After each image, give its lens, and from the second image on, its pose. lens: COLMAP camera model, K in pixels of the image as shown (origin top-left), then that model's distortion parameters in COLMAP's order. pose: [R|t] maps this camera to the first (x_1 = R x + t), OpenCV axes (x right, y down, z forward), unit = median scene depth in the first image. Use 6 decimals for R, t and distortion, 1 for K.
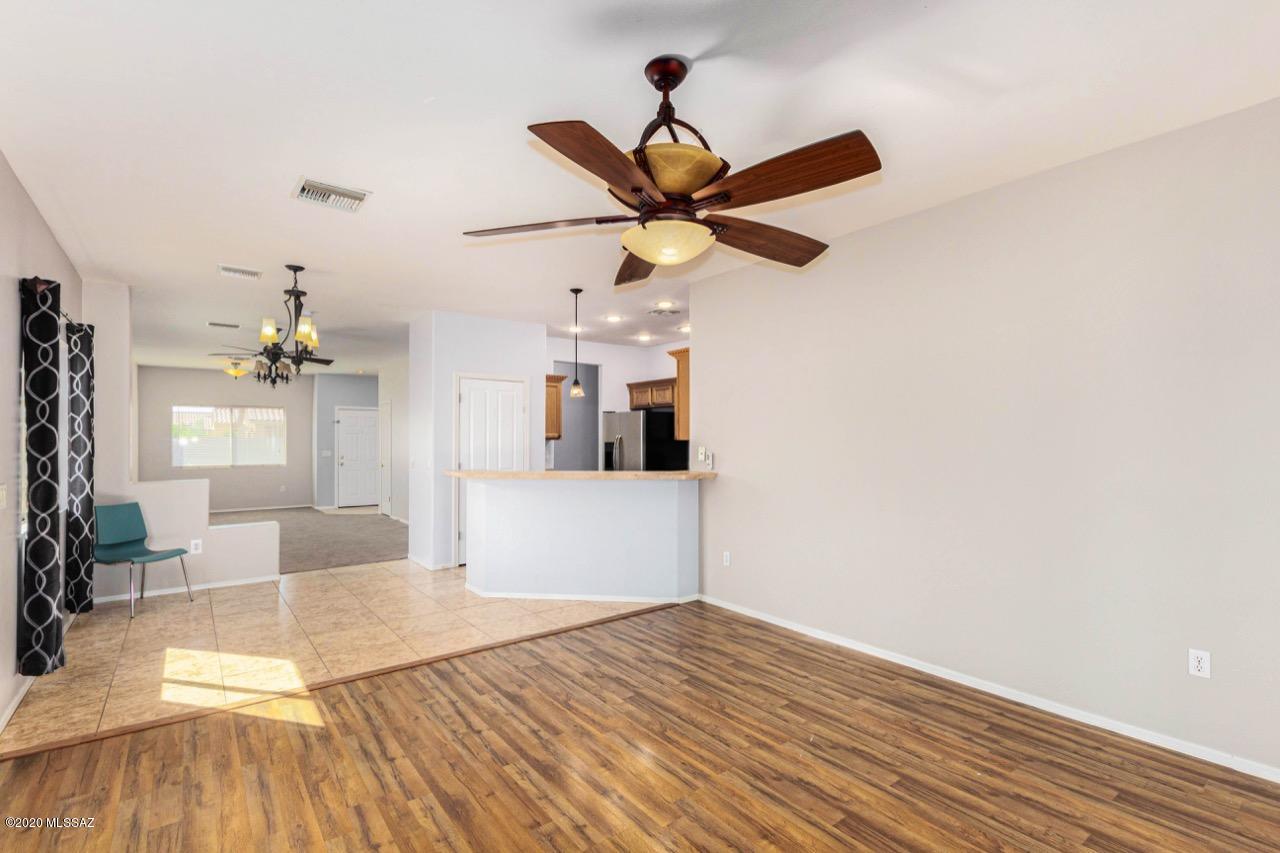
lens RADIAL K [[603.9, 0, 646.4], [0, 603.9, 433.0], [0, 0, 1]] dist [0.005025, -0.000115]
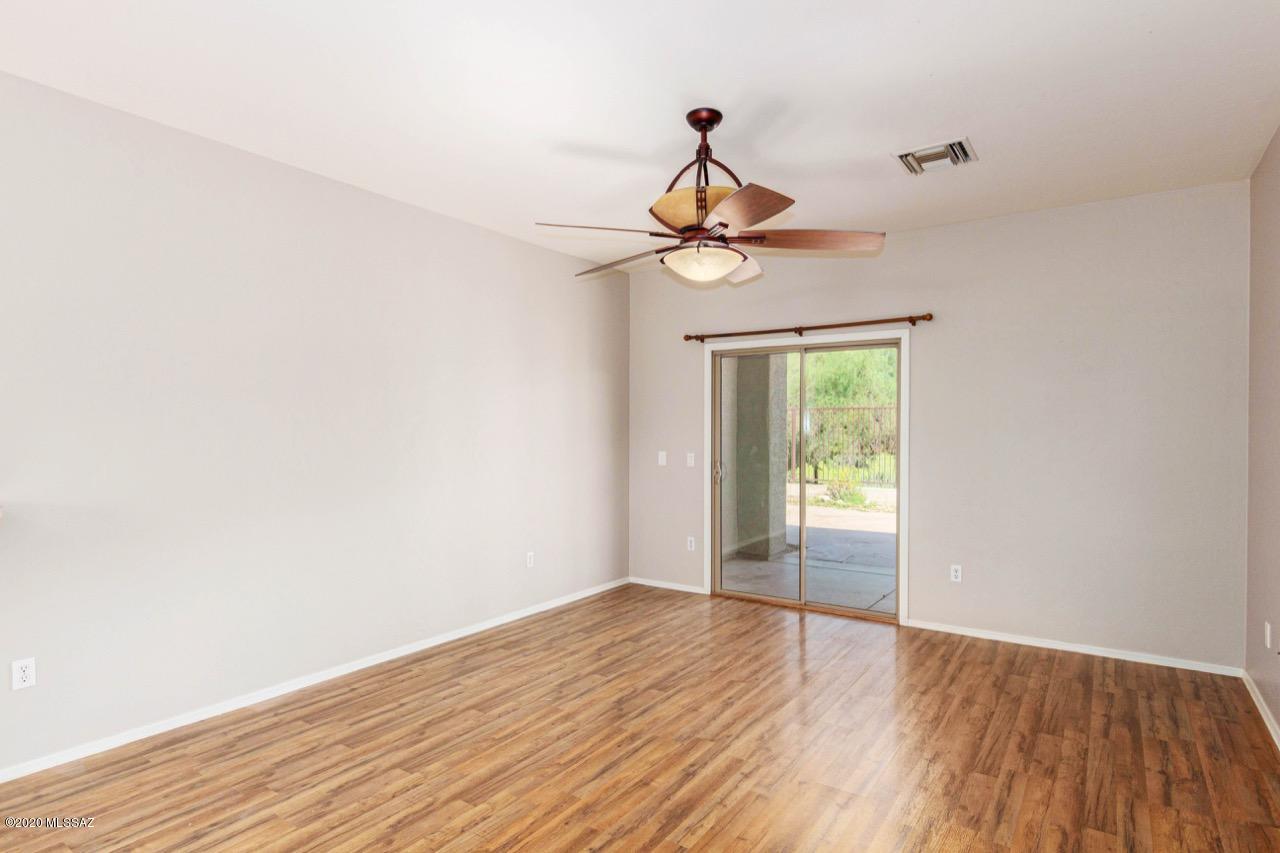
lens RADIAL K [[642.7, 0, 640.0], [0, 642.7, 426.5], [0, 0, 1]] dist [-0.001278, 0.000152]
pose [[-0.290199, 0.004296, 0.956957, -0.815266], [-0.010518, 0.999915, -0.007678, -0.001780], [-0.956909, -0.012293, -0.290129, 1.033700]]
